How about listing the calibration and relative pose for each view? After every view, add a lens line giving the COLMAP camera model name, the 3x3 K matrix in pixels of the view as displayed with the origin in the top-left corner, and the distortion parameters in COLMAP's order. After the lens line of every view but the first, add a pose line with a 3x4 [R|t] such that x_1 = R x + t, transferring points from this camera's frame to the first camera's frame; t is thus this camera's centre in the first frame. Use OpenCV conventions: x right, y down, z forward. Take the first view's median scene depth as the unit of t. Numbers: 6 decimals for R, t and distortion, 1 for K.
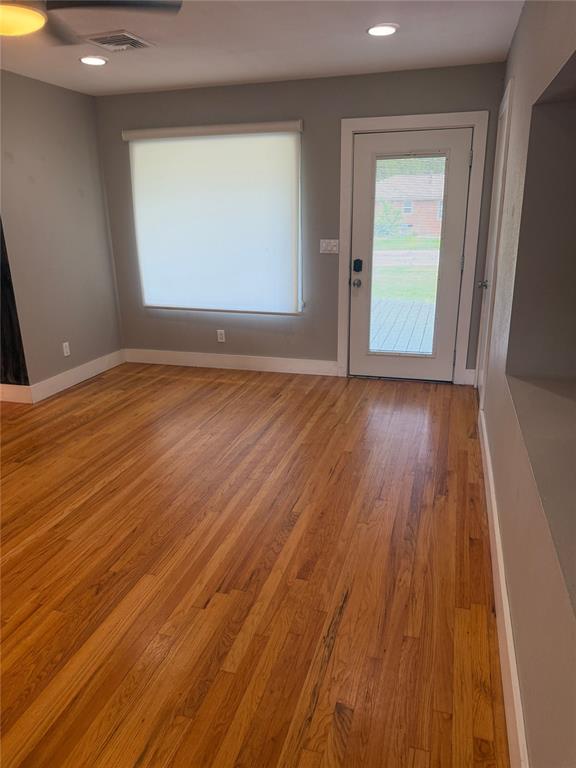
lens RADIAL K [[539.9, 0, 289.6], [0, 539.9, 386.0], [0, 0, 1]] dist [0.035381, -0.046965]
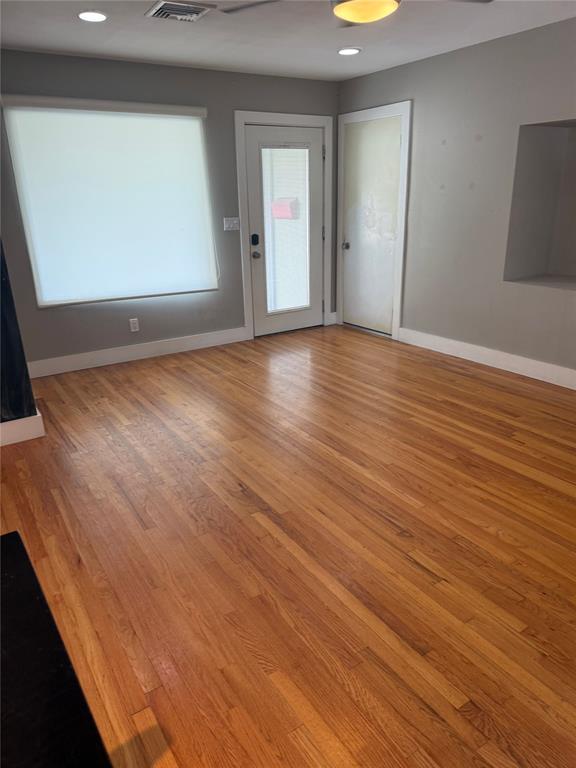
lens RADIAL K [[539.9, 0, 283.6], [0, 539.9, 385.1], [0, 0, 1]] dist [0.035381, -0.046965]
pose [[0.654437, -0.251587, 0.713033, -0.729631], [0.246712, 0.962460, 0.113158, -0.038185], [-0.714735, 0.101859, 0.691939, 0.184007]]
